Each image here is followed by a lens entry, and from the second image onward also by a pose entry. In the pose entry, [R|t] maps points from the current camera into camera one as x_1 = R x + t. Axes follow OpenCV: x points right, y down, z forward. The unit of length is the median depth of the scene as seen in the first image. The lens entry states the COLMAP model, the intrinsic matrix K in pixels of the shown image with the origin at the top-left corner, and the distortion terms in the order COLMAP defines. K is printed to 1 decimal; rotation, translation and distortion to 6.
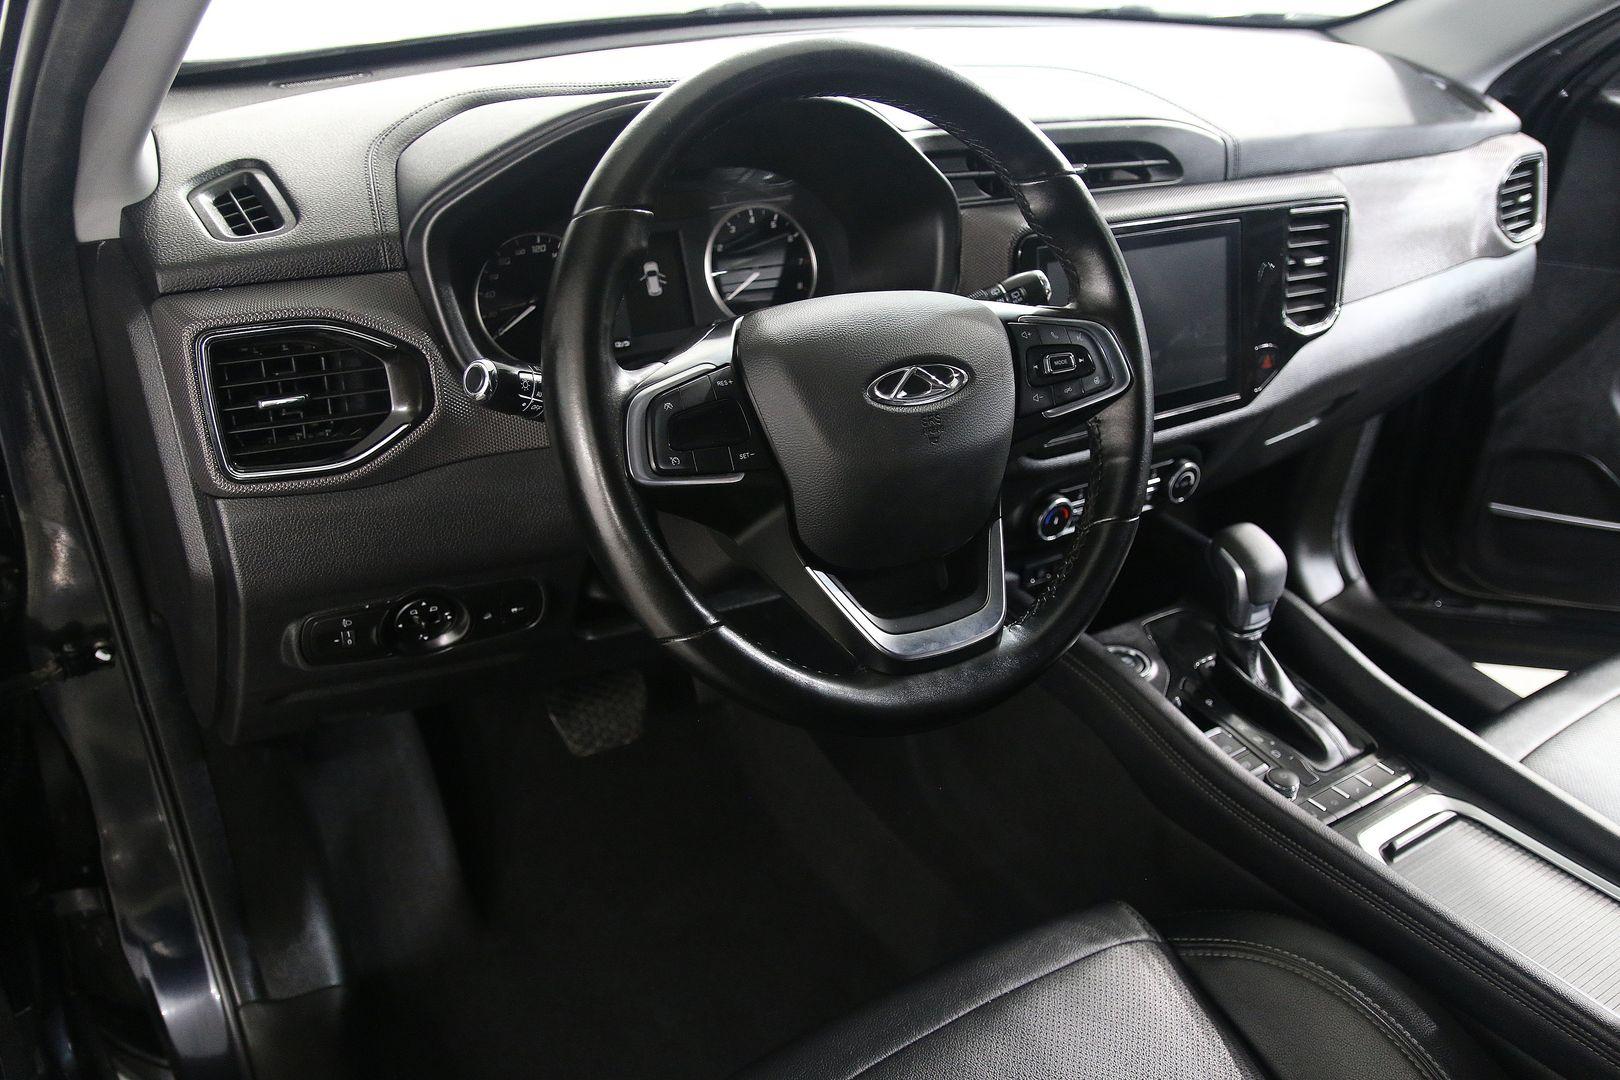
lens RADIAL K [[1290.0, 0, 809.3], [0, 1290.0, 511.4], [0, 0, 1]] dist [0.008835, 0.000405]
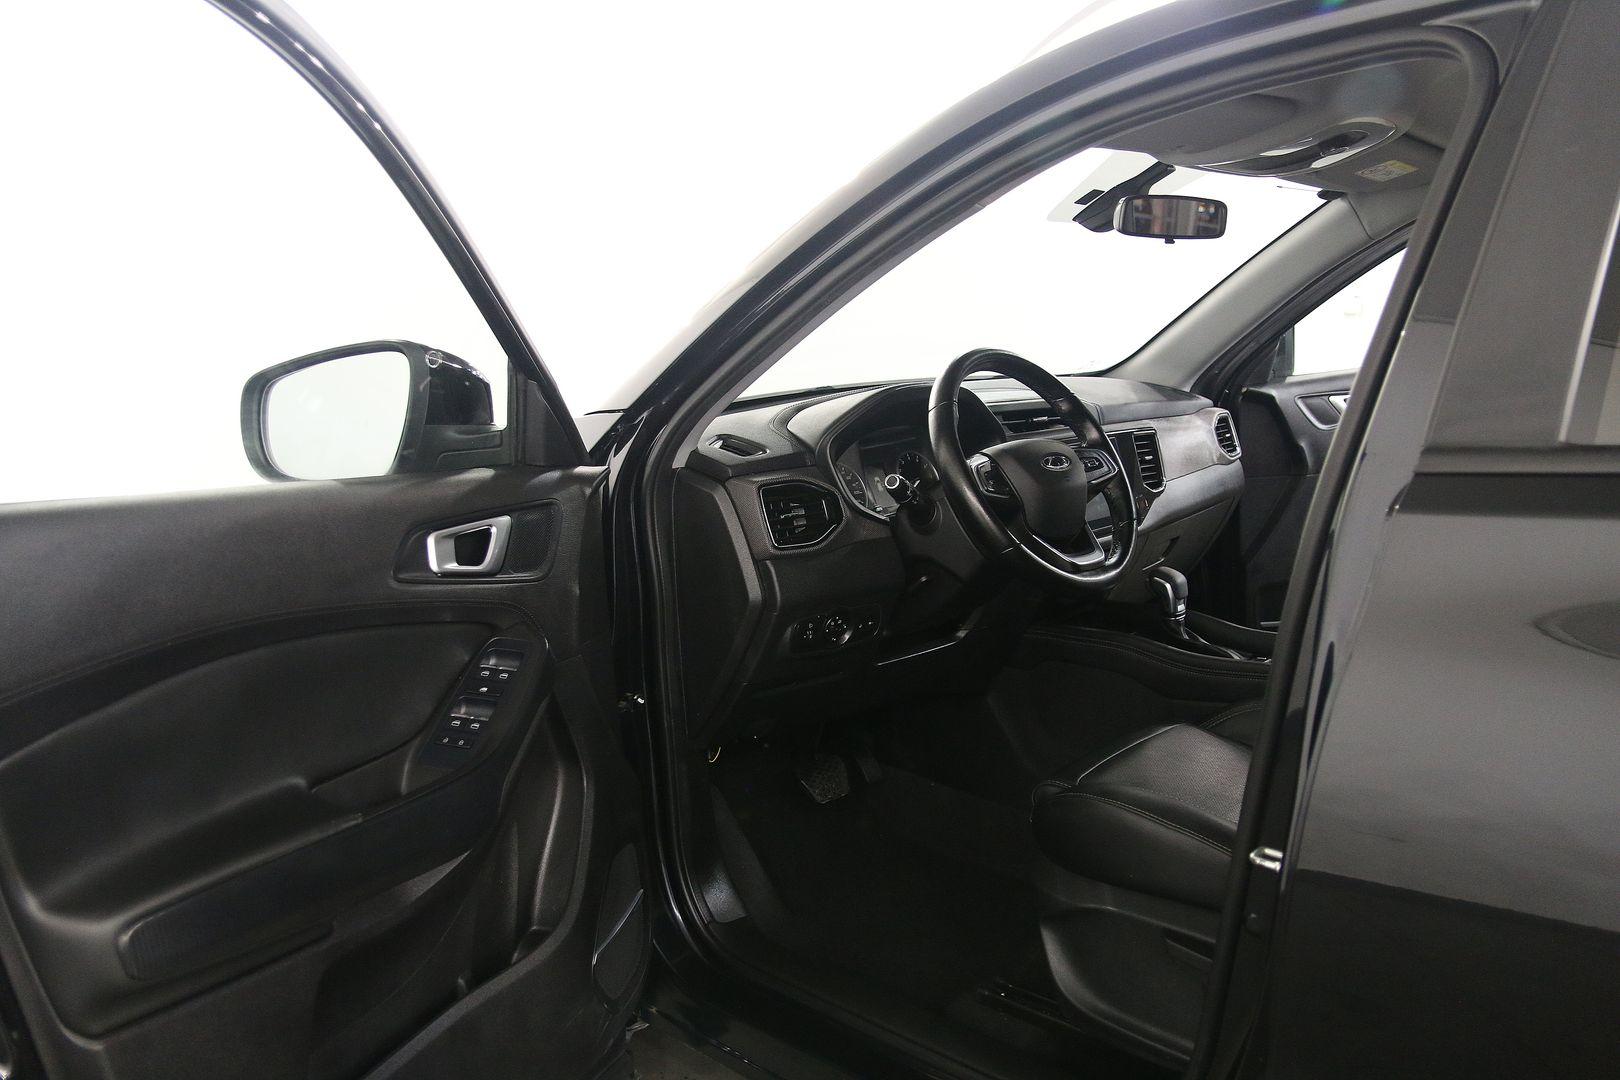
lens RADIAL K [[1286.0, 0, 810.0], [0, 1286.0, 540.0], [0, 0, 1]] dist [-0.142510, 0.134829]
pose [[0.967740, -0.143931, 0.206793, -0.540547], [0.203613, 0.930189, -0.305435, 0.418526], [-0.148395, 0.337687, 0.929487, -0.705654]]
